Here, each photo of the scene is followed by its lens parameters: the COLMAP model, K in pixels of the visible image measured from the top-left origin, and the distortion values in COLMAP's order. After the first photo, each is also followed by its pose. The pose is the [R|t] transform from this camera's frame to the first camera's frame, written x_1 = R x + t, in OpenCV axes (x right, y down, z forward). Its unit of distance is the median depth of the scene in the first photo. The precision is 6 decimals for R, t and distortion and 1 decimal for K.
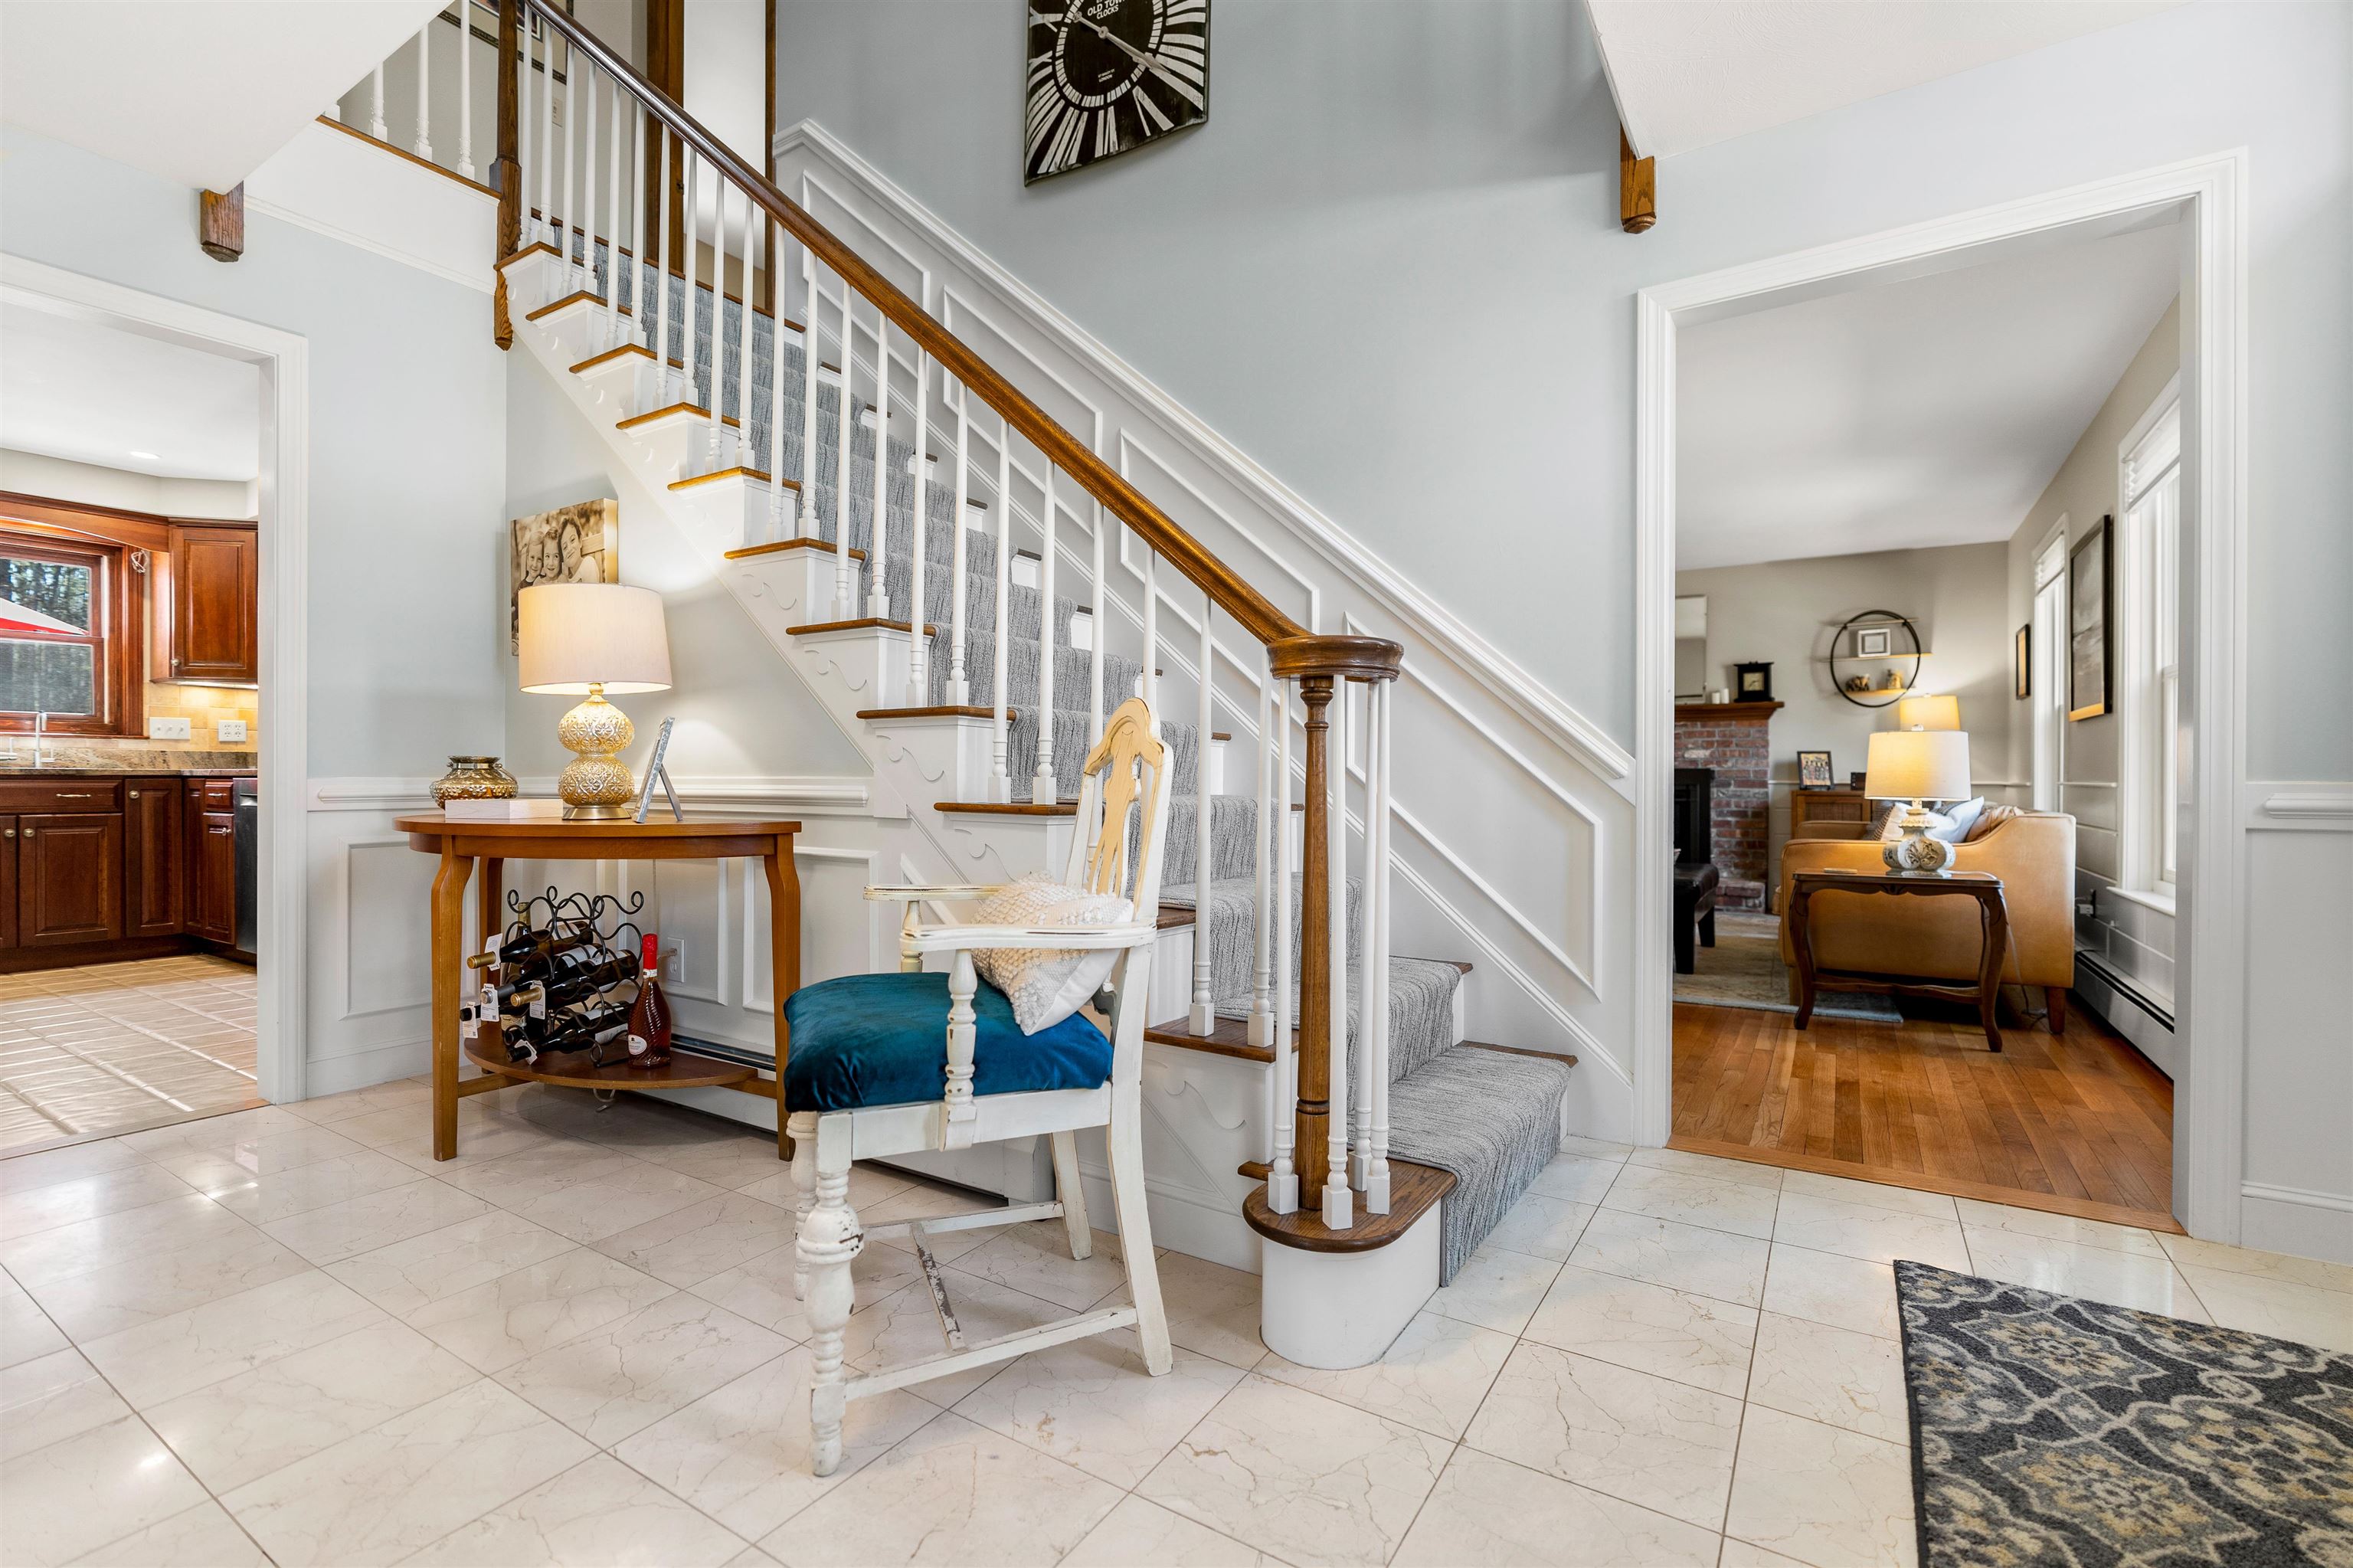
lens RADIAL K [[1075.7, 0, 1176.3], [0, 1075.7, 776.7], [0, 0, 1]] dist [-0.005674, 0.000412]
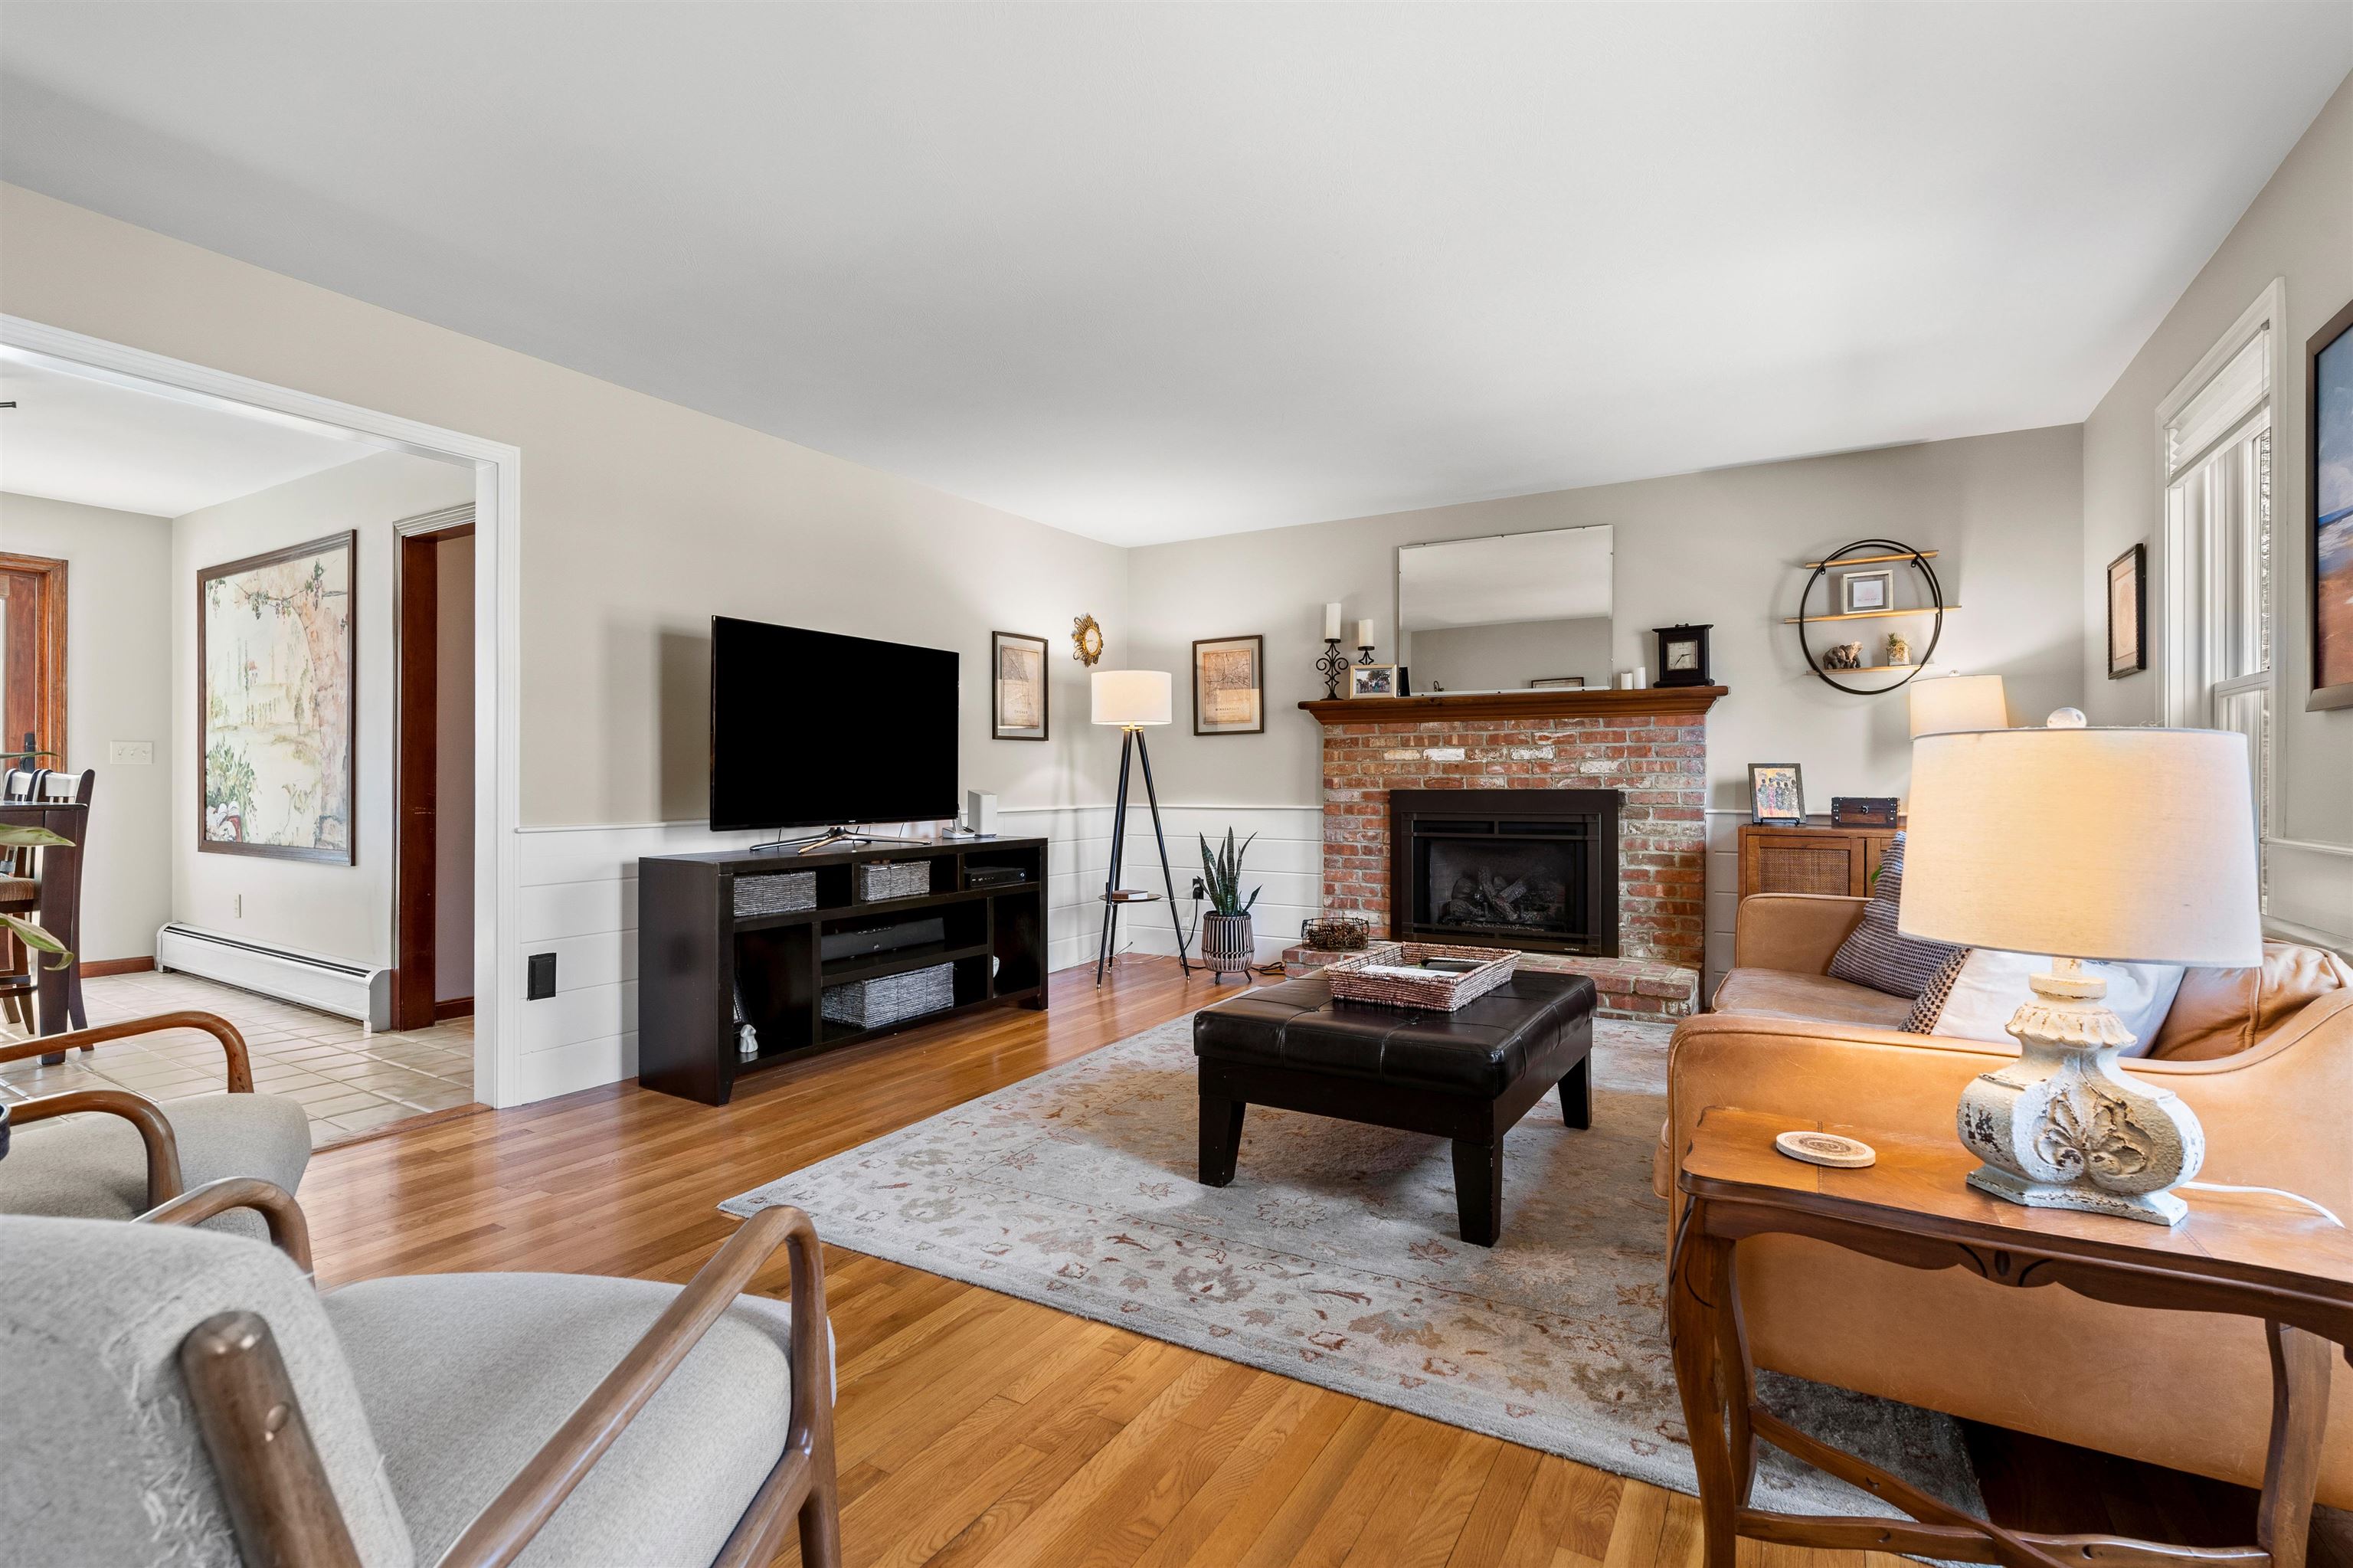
lens RADIAL K [[1075.7, 0, 1176.3], [0, 1075.7, 776.7], [0, 0, 1]] dist [-0.005674, 0.000412]
pose [[0.999834, -0.000721, 0.018186, 0.246461], [0.000778, 0.999995, -0.003139, -0.015417], [-0.018184, 0.003153, 0.999830, 0.400610]]
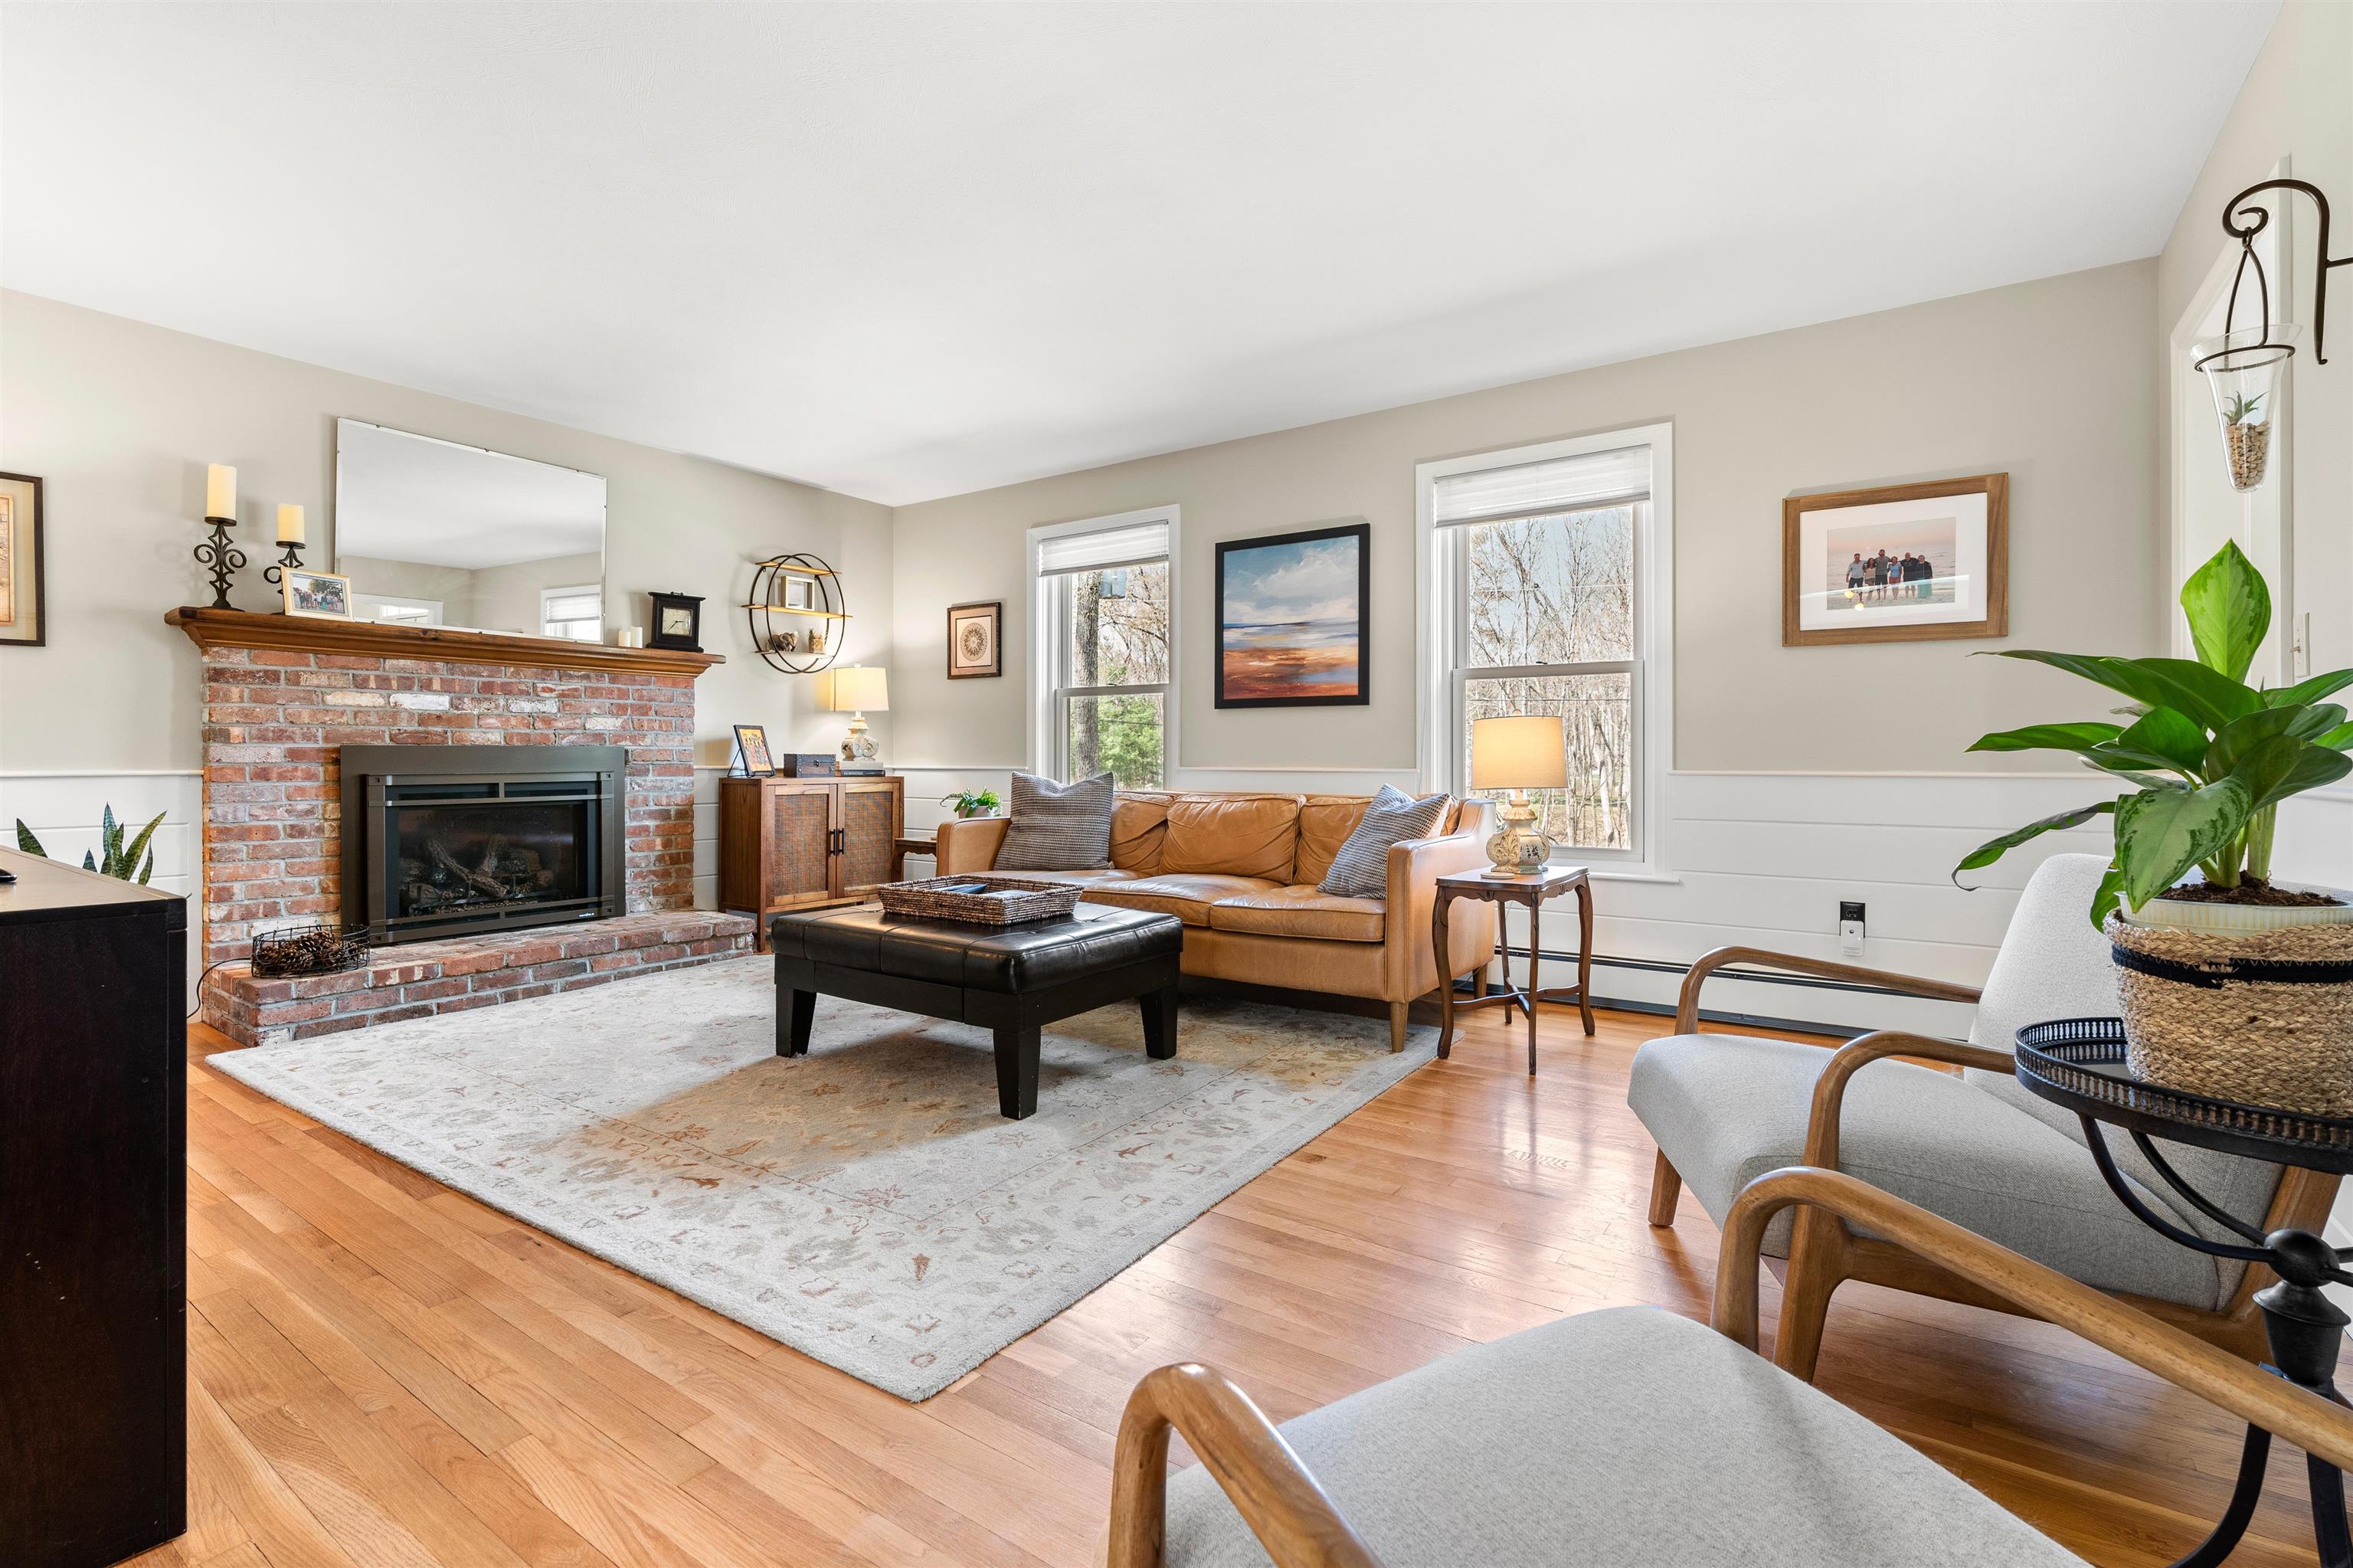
lens RADIAL K [[1059.4, 0, 1168.3], [0, 1059.4, 757.5], [0, 0, 1]] dist [-0.021701, 0.000463]
pose [[0.055907, -0.000266, 0.998436, -0.133665], [-0.003529, 0.999994, 0.000464, -0.003127], [-0.998430, -0.003549, 0.055905, 0.719684]]
